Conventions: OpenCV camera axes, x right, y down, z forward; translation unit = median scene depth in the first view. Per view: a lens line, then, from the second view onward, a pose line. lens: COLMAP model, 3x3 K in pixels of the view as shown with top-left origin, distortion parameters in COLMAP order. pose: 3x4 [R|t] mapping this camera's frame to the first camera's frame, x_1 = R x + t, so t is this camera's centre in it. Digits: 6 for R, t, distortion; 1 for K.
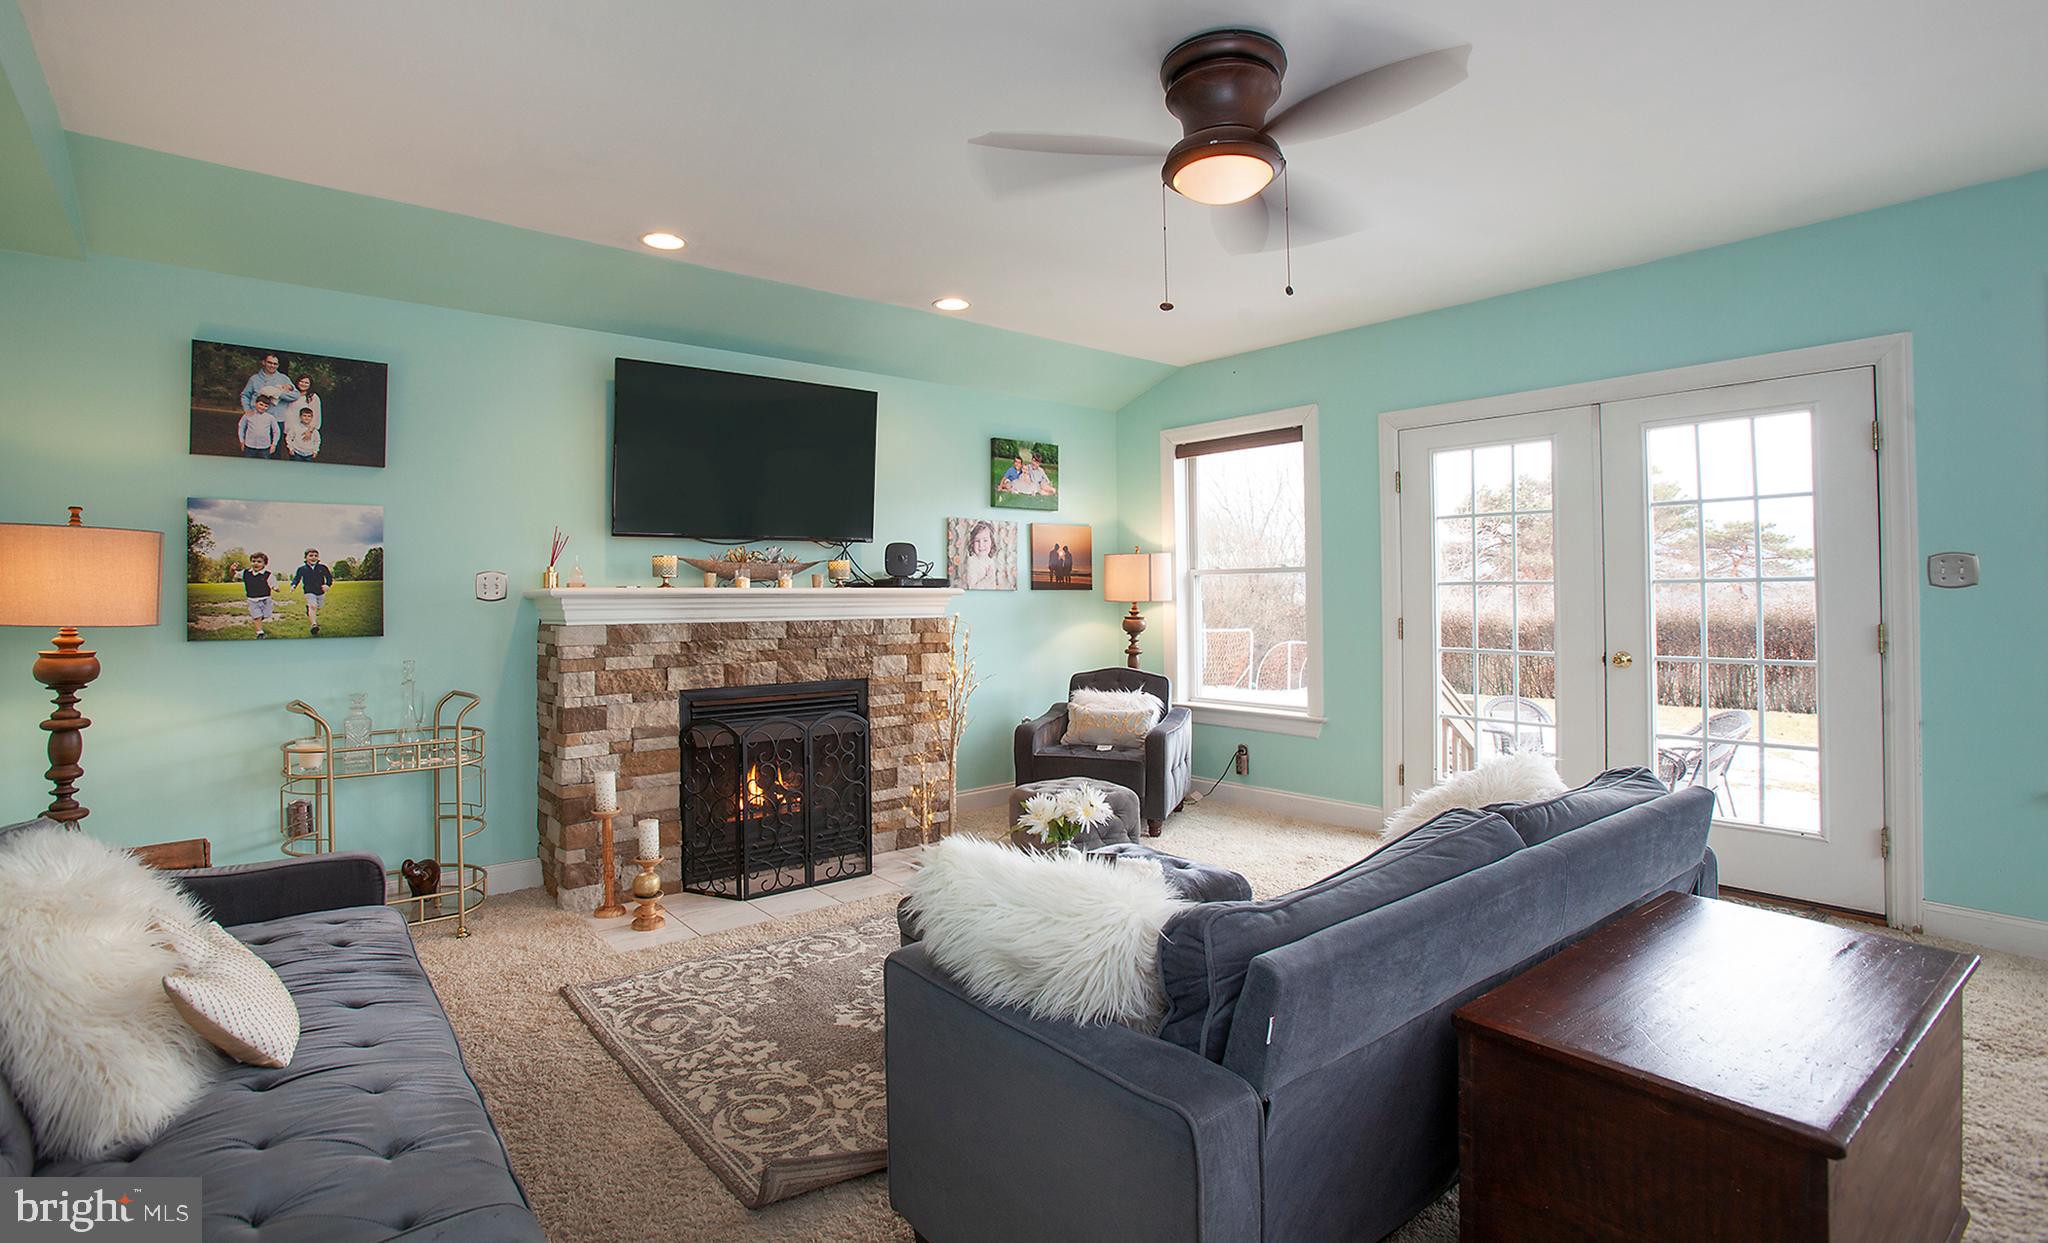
lens RADIAL K [[1111.0, 0, 1024.0], [0, 1111.0, 621.5], [0, 0, 1]] dist [-0.000722, -0.000076]
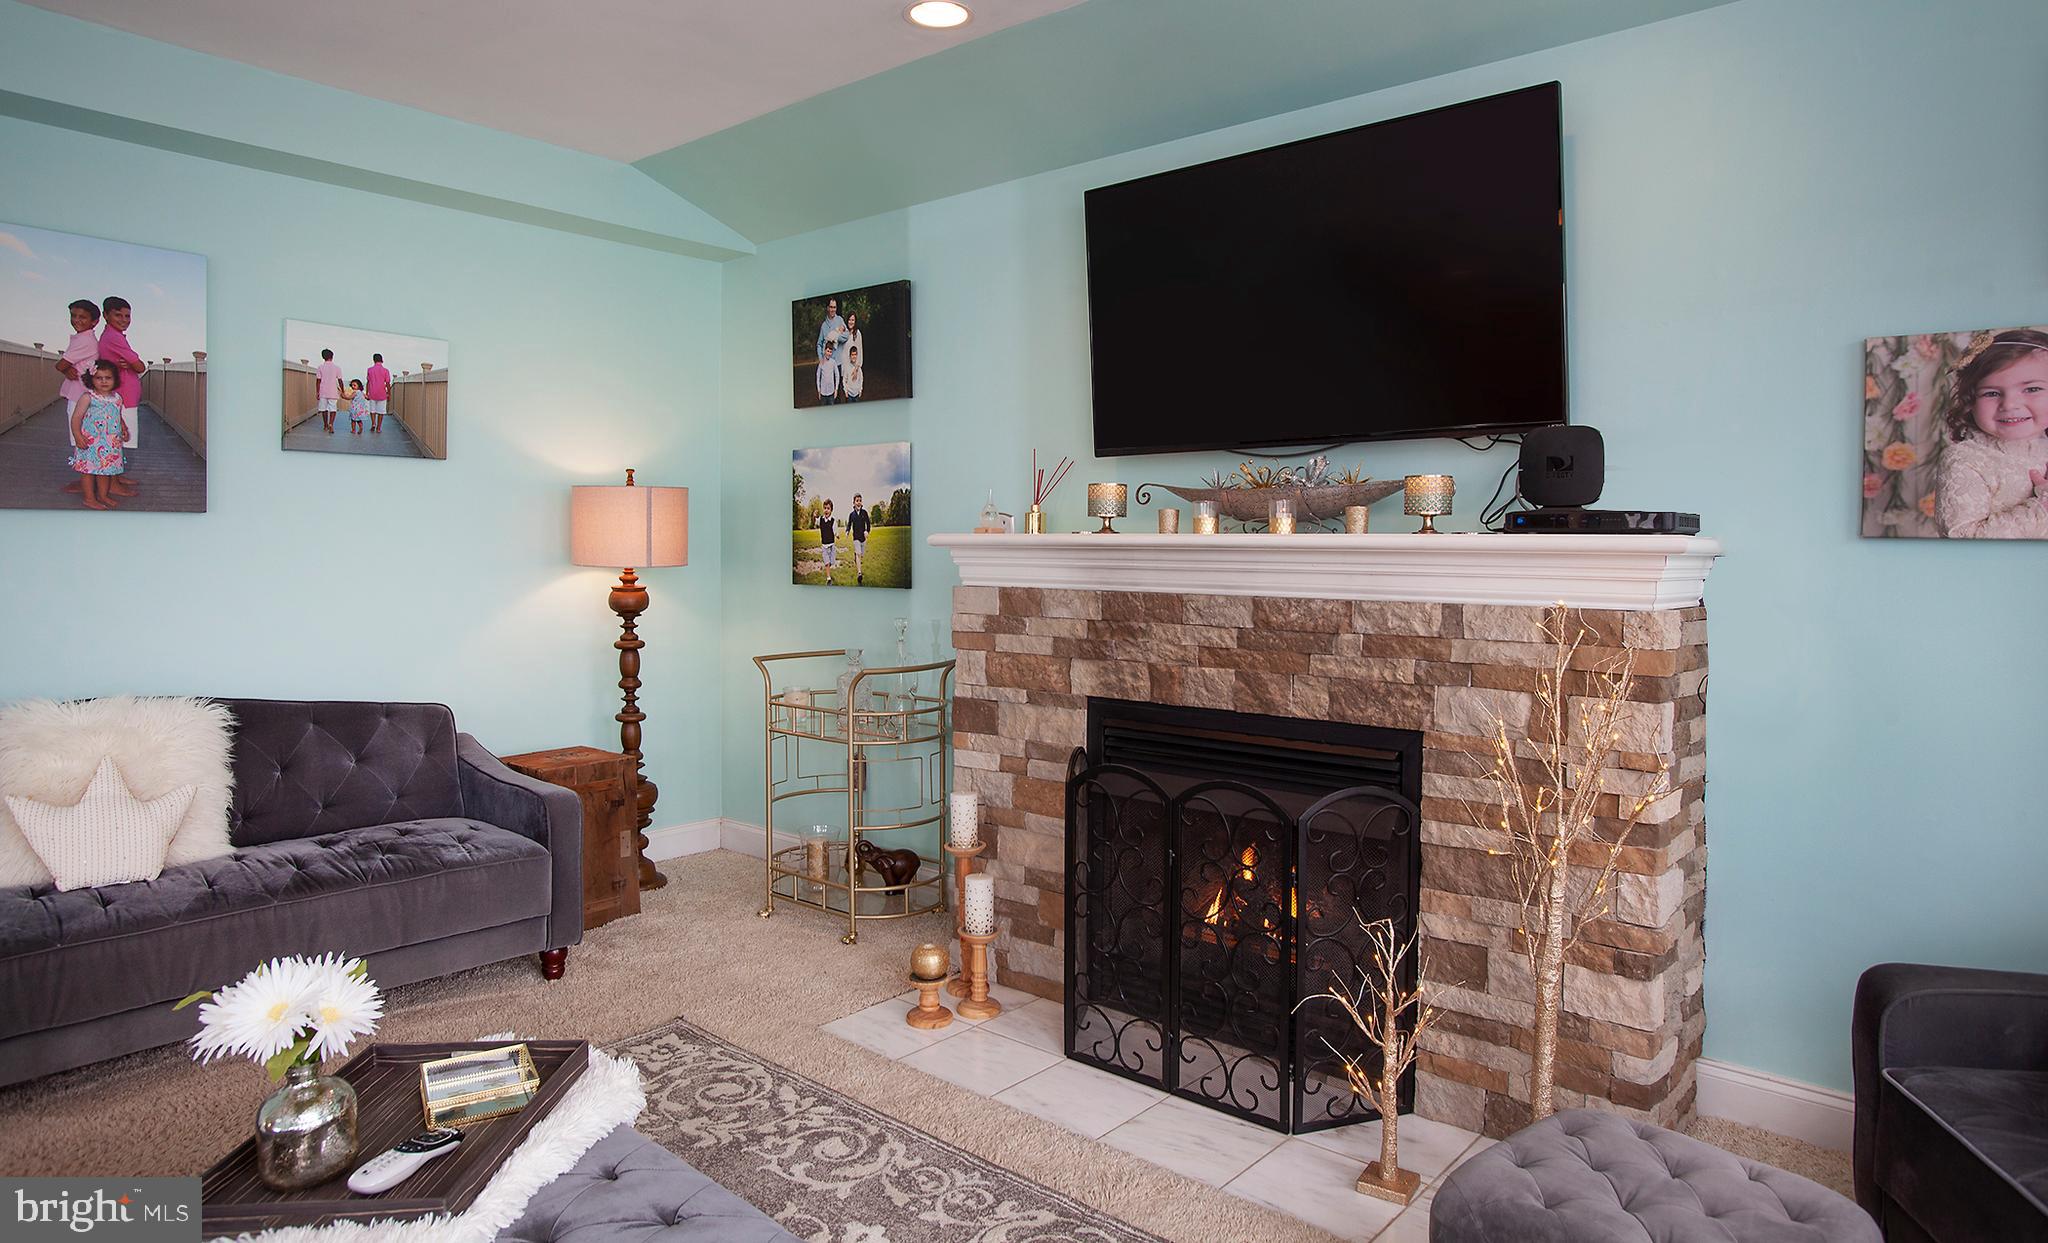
lens RADIAL K [[1300.0, 0, 1024.0], [0, 1300.0, 621.5], [0, 0, 1]] dist [-0.033888, 0.001287]
pose [[0.088783, 0.066717, -0.993814, 0.407880], [-0.028559, 0.997515, 0.064414, -0.026232], [0.995641, 0.022663, 0.090468, 0.865884]]
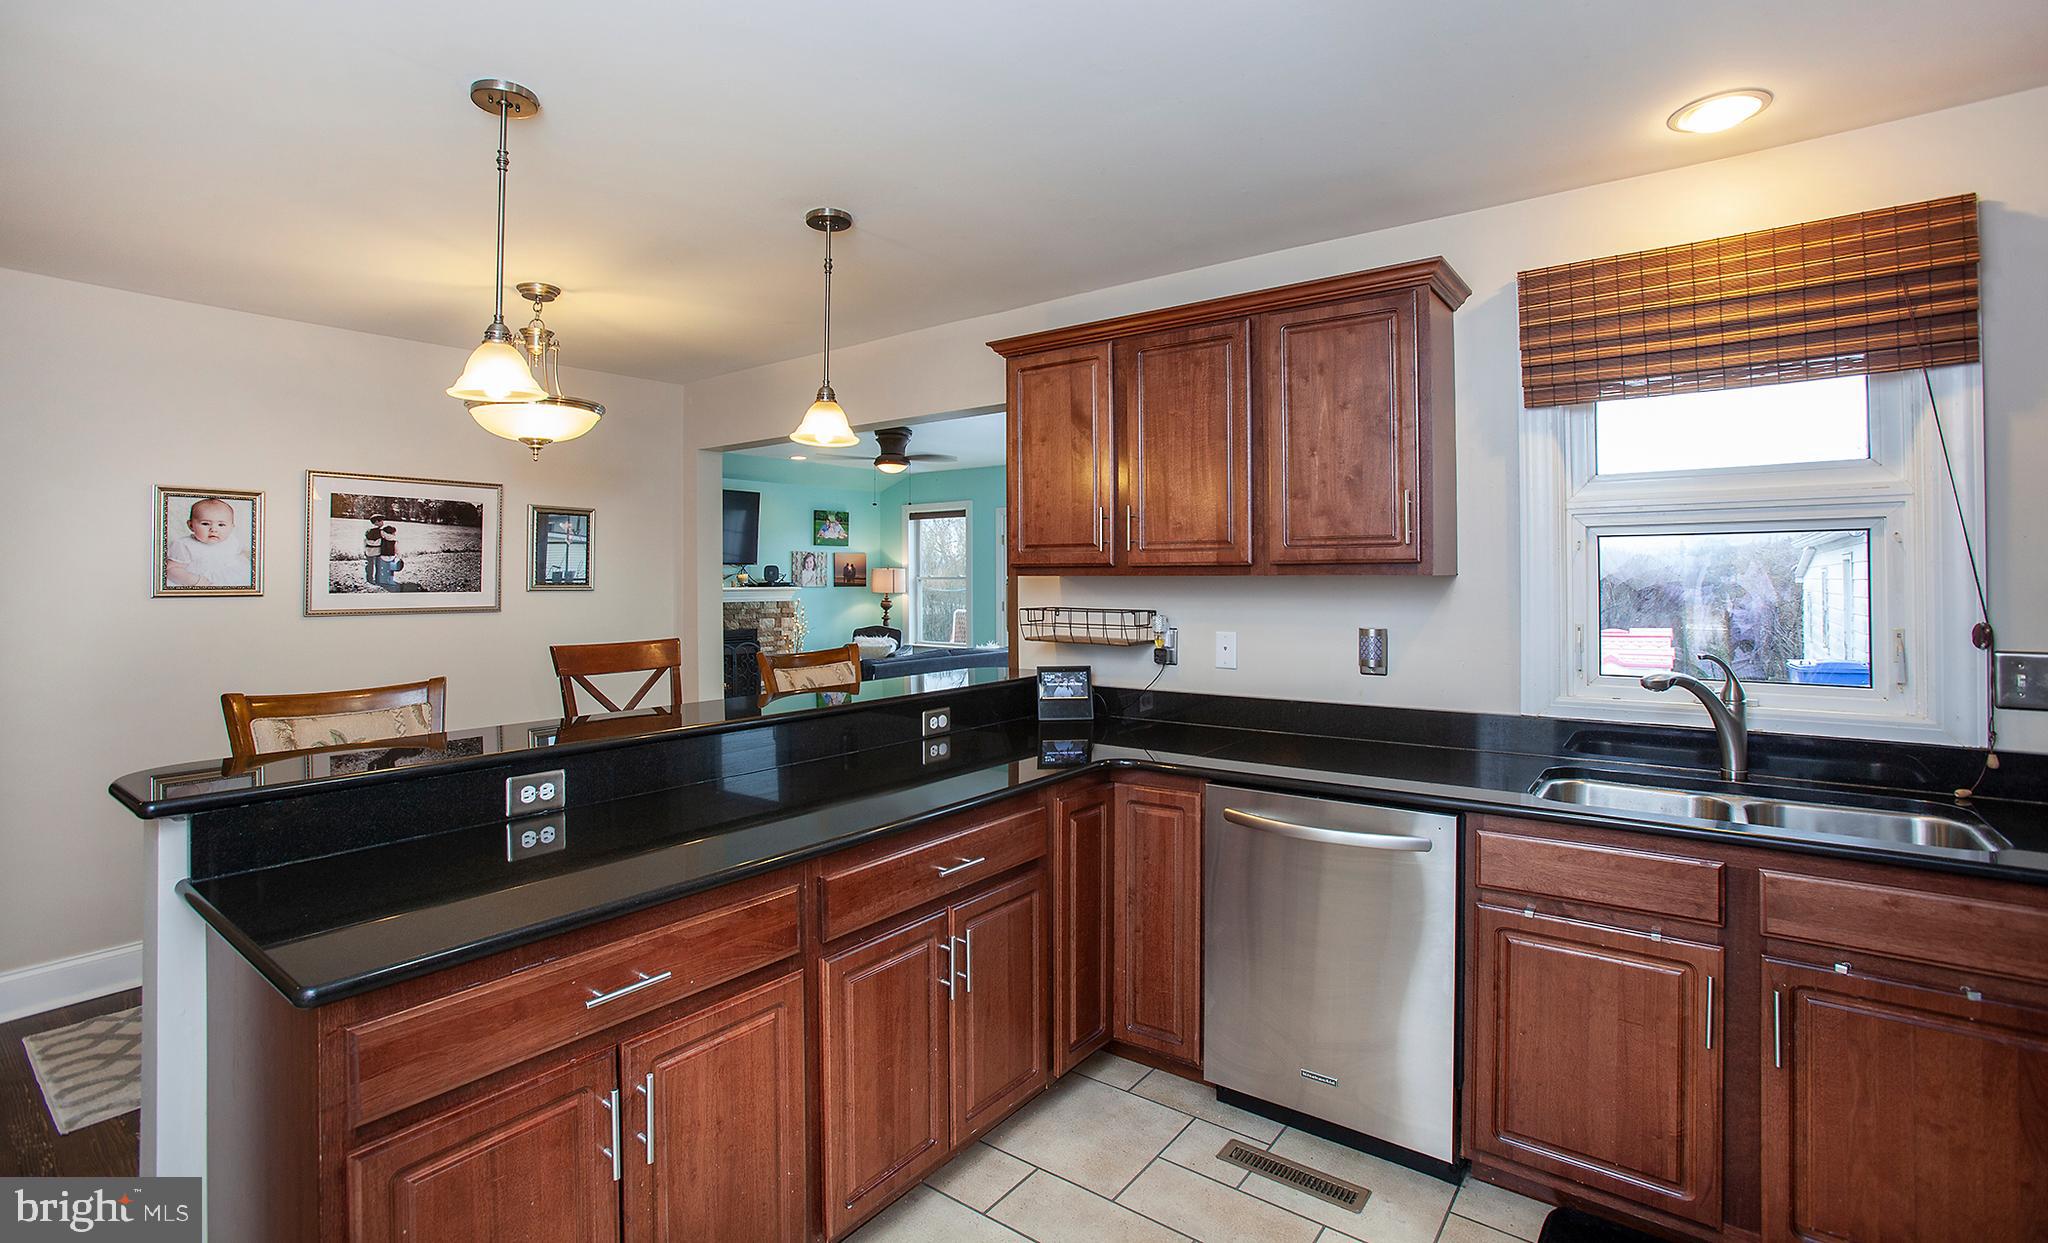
lens RADIAL K [[987.3, 0, 1024.7], [0, 987.3, 581.1], [0, 0, 1]] dist [-0.000823, 0.000025]
pose [[0.981134, 0.007189, 0.193193, -0.000449], [-0.002989, 0.999753, -0.022024, -0.001265], [-0.193304, 0.021031, 0.980914, -1.097058]]
